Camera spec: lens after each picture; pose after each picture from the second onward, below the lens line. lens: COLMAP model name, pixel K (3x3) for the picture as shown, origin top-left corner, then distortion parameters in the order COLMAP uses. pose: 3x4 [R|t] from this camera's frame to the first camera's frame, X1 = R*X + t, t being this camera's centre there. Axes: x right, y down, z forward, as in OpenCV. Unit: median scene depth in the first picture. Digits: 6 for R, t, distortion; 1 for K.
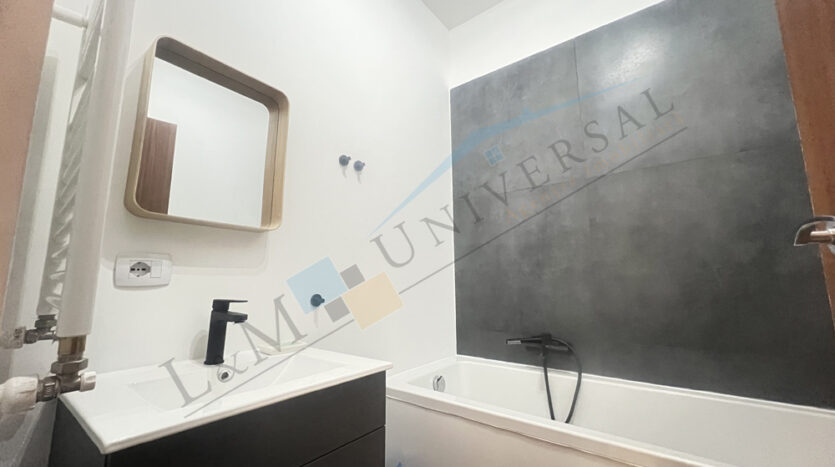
lens RADIAL K [[336.1, 0, 417.5], [0, 336.1, 233.5], [0, 0, 1]] dist [0.018320, -0.000088]
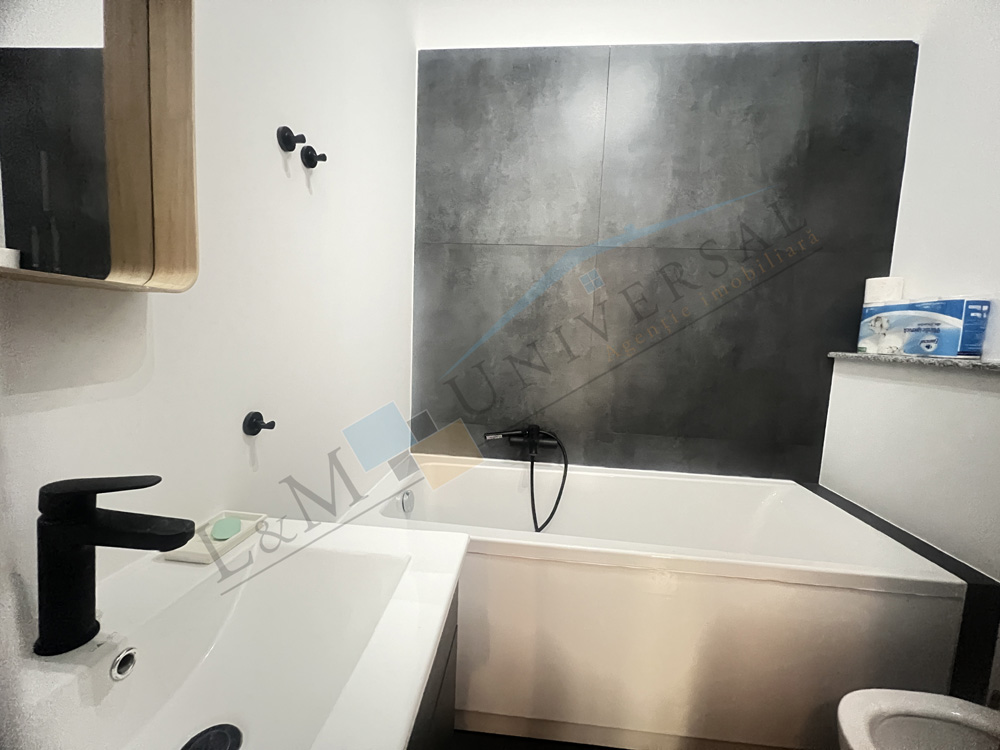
lens RADIAL K [[399.4, 0, 500.0], [0, 399.4, 375.0], [0, 0, 1]] dist [-0.001451, 0.000364]
pose [[0.840778, -0.019313, 0.541035, -0.251840], [-0.119861, 0.967922, 0.220818, -0.045982], [-0.527944, -0.250507, 0.811493, 0.258014]]
